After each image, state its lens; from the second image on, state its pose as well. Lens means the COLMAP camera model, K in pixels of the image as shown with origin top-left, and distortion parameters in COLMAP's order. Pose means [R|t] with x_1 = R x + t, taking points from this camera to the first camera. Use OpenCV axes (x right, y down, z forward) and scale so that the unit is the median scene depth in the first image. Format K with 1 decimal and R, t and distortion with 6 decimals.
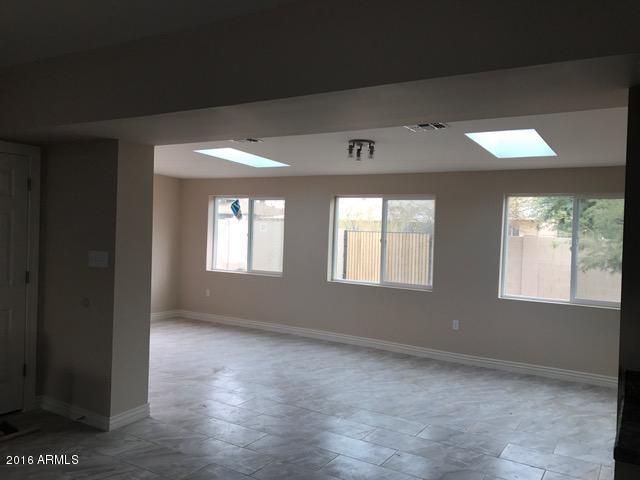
lens RADIAL K [[526.3, 0, 315.9], [0, 526.3, 236.0], [0, 0, 1]] dist [0.042667, -0.025741]
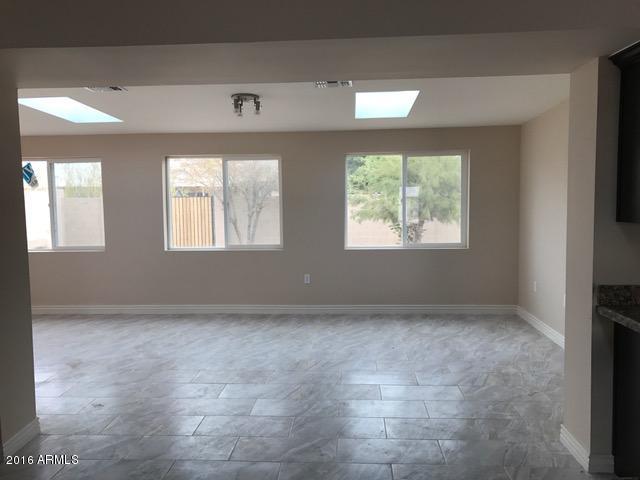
lens RADIAL K [[526.3, 0, 314.3], [0, 526.3, 237.0], [0, 0, 1]] dist [0.042667, -0.025741]
pose [[0.881370, -0.081380, 0.465364, -0.236399], [0.049687, 0.995556, 0.079992, 0.002051], [-0.469806, -0.047380, 0.881497, 0.087786]]
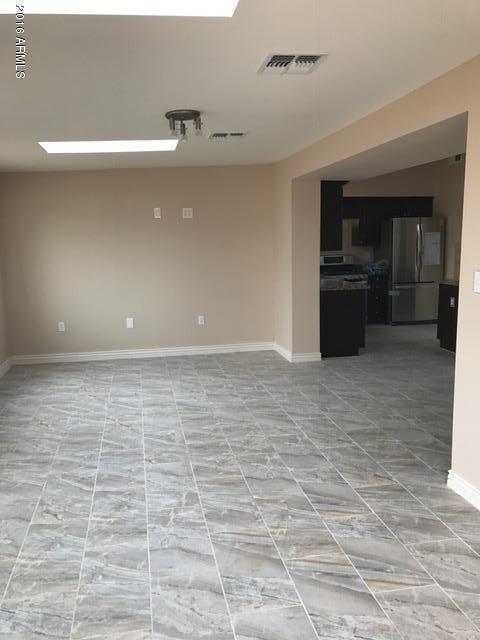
lens RADIAL K [[526.3, 0, 245.4], [0, 526.3, 321.2], [0, 0, 1]] dist [0.042667, -0.025741]
pose [[-0.699108, -0.133762, 0.702393, -0.486298], [0.001029, 0.982156, 0.188063, -0.027512], [-0.715016, 0.132199, -0.686495, 1.340336]]
